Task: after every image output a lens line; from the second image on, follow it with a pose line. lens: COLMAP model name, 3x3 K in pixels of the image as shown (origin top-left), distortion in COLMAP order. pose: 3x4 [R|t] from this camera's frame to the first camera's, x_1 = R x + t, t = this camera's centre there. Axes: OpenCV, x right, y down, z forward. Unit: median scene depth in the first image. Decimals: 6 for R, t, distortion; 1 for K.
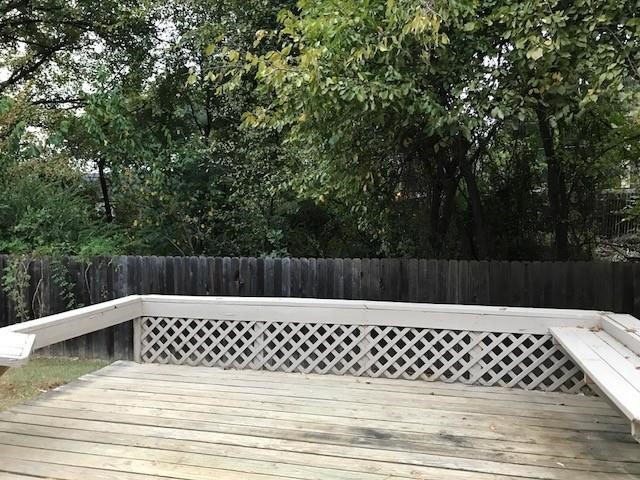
lens RADIAL K [[519.0, 0, 320.0], [0, 519.0, 240.0], [0, 0, 1]] dist [0.067114, -0.086117]
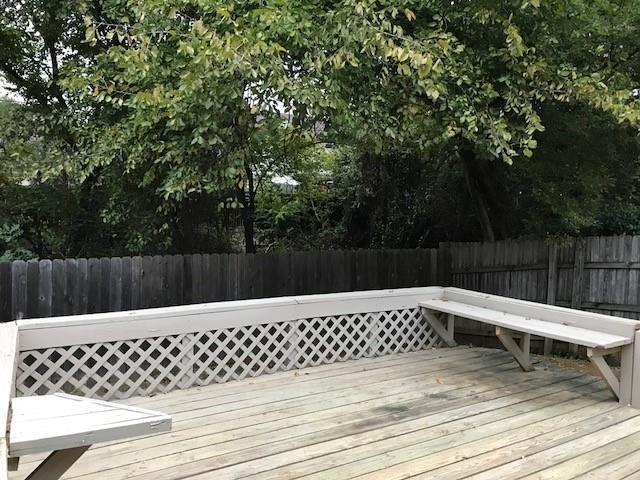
lens RADIAL K [[523.4, 0, 320.0], [0, 523.4, 240.0], [0, 0, 1]] dist [0.072843, -0.096274]
pose [[0.703964, -0.023369, 0.709851, -0.626637], [0.009120, 0.999674, 0.023866, -0.020772], [-0.710177, -0.010327, 0.703947, 0.236542]]
